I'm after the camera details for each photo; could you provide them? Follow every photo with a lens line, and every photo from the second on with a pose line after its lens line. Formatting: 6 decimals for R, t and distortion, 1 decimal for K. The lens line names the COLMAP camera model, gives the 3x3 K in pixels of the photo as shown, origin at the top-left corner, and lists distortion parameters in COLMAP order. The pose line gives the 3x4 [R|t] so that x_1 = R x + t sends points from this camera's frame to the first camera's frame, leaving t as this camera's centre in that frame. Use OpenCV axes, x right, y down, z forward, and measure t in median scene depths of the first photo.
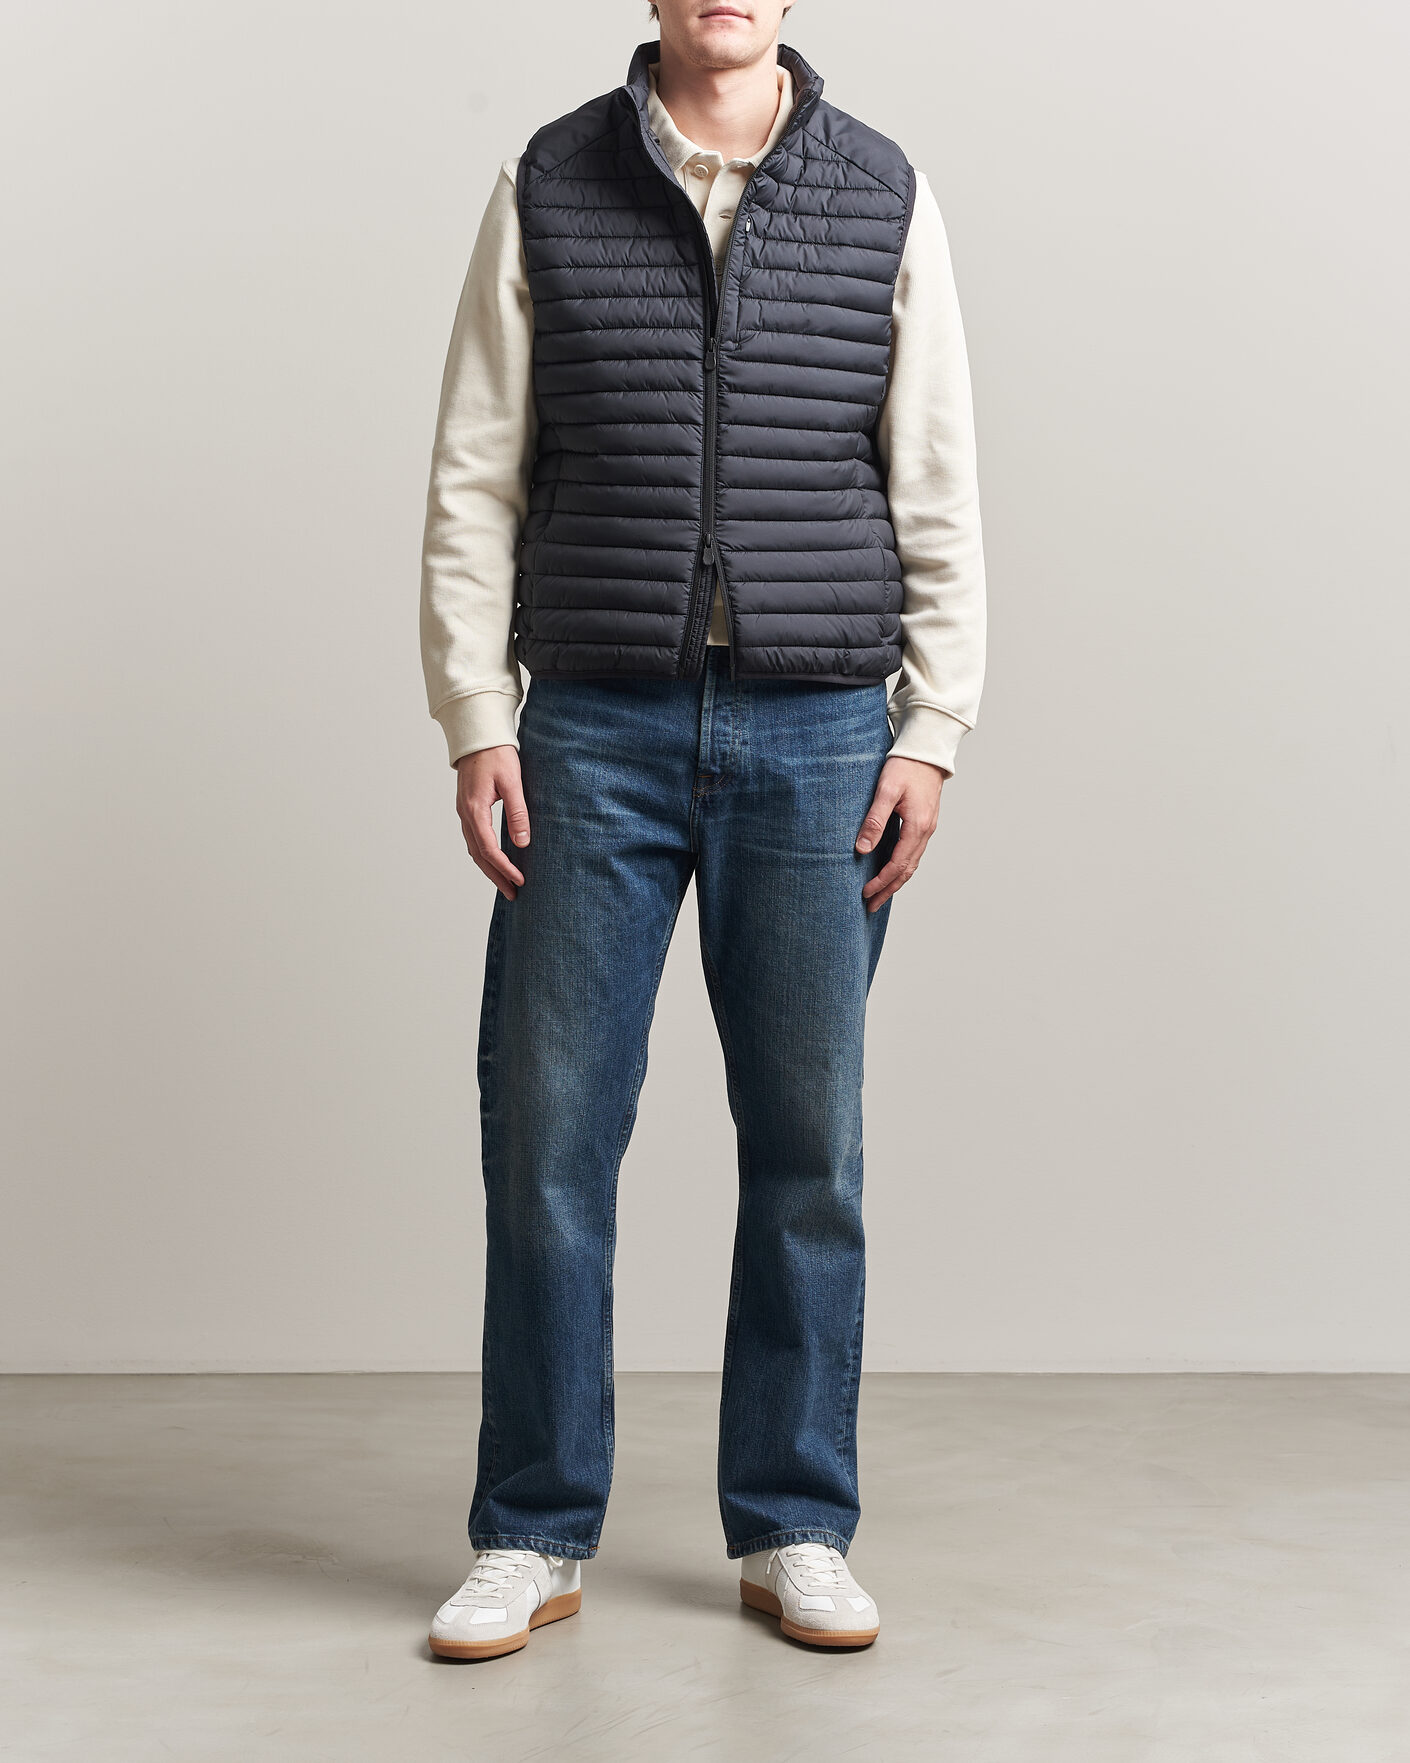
lens RADIAL K [[4768.2, 0, 705.0], [0, 4768.2, 881.5], [0, 0, 1]] dist [0.277608, 0.563372]
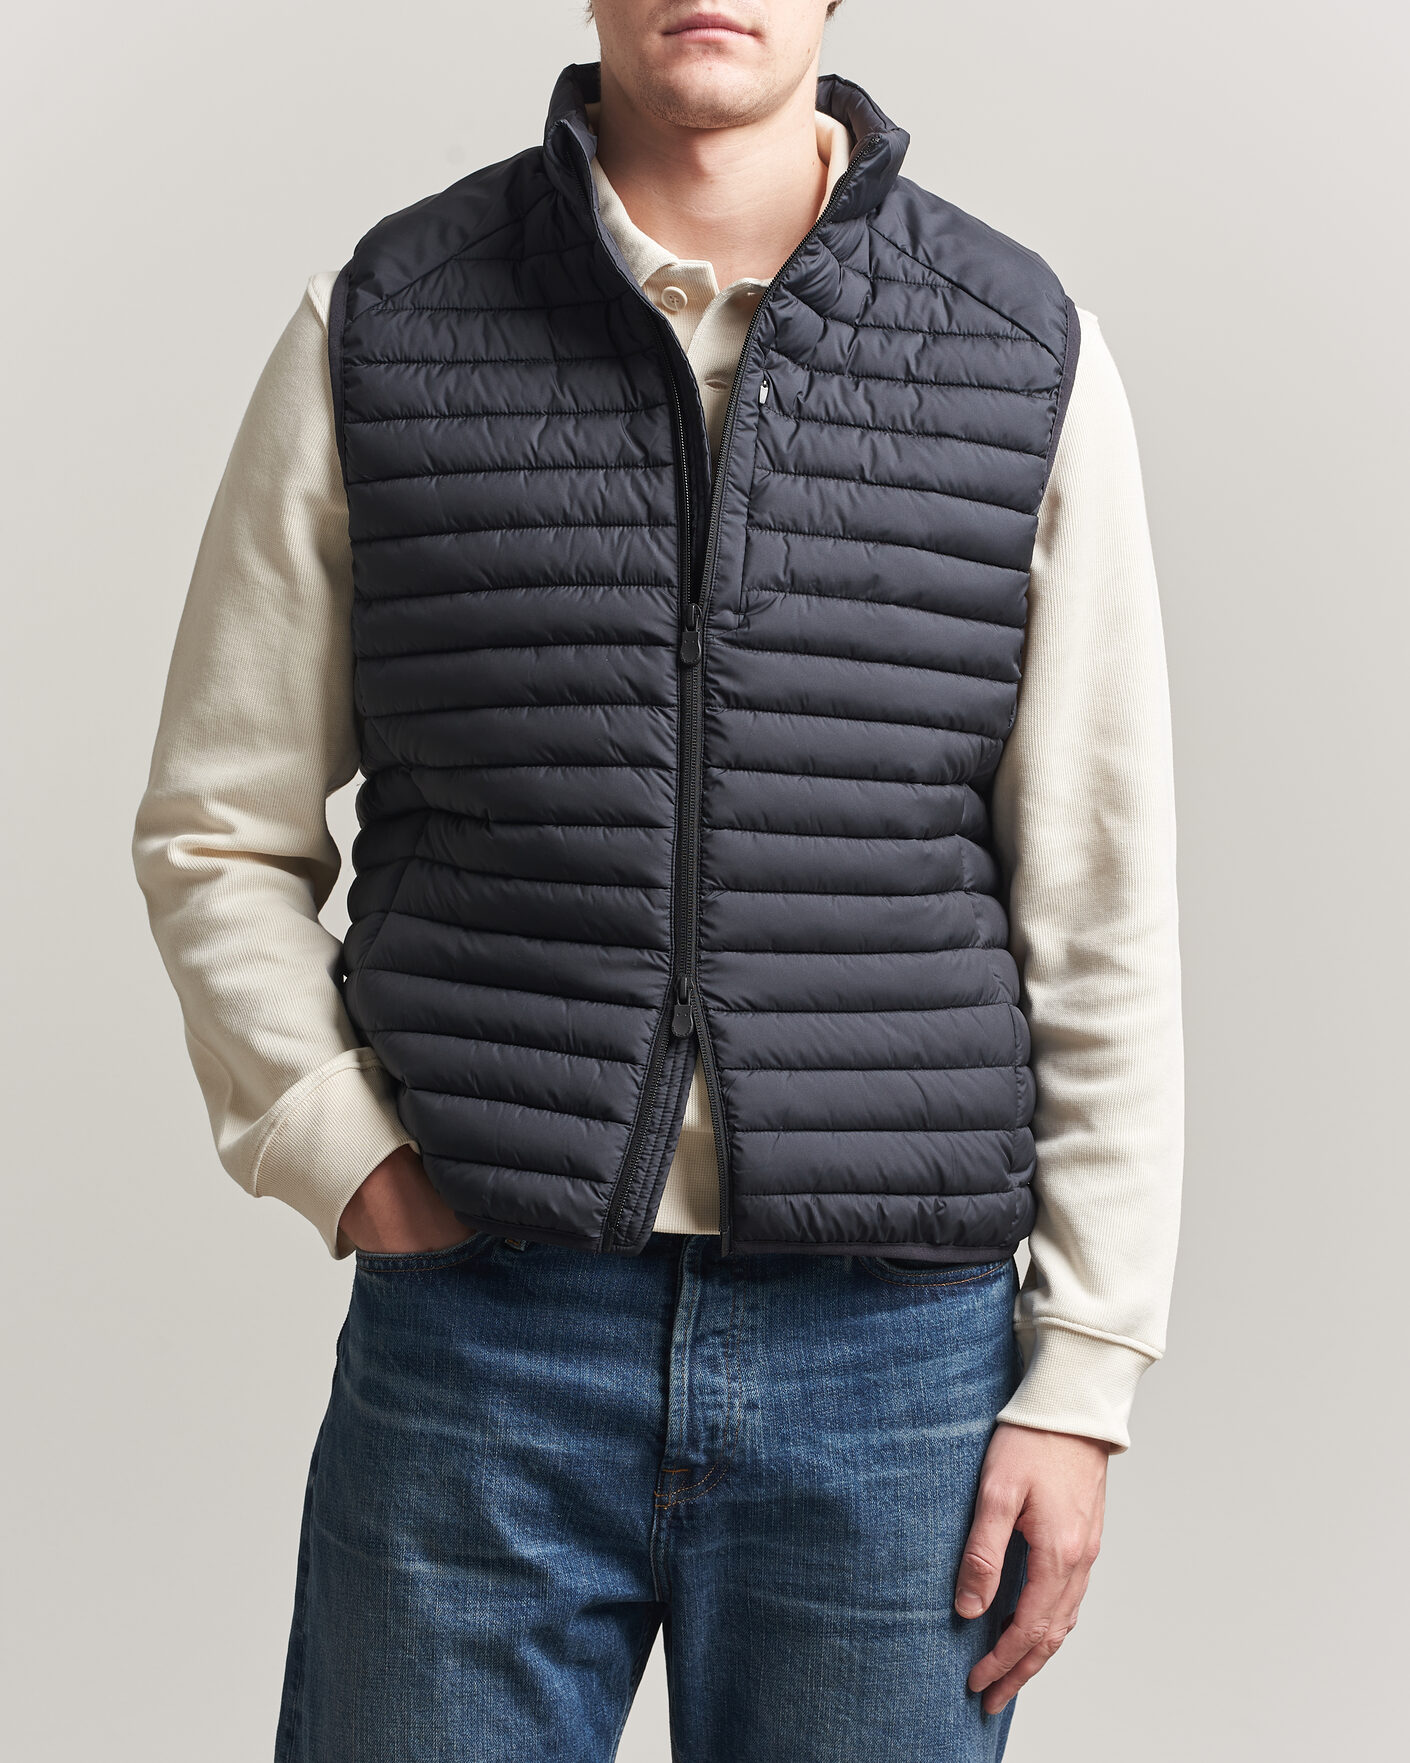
lens RADIAL K [[4745.9, 0, 705.0], [0, 4745.9, 881.5], [0, 0, 1]] dist [-0.855474, 0.124152]
pose [[0.999784, 0.012552, 0.016591, -0.005572], [-0.011350, 0.997436, -0.070661, -0.046973], [-0.017435, 0.070457, 0.997362, 0.487498]]
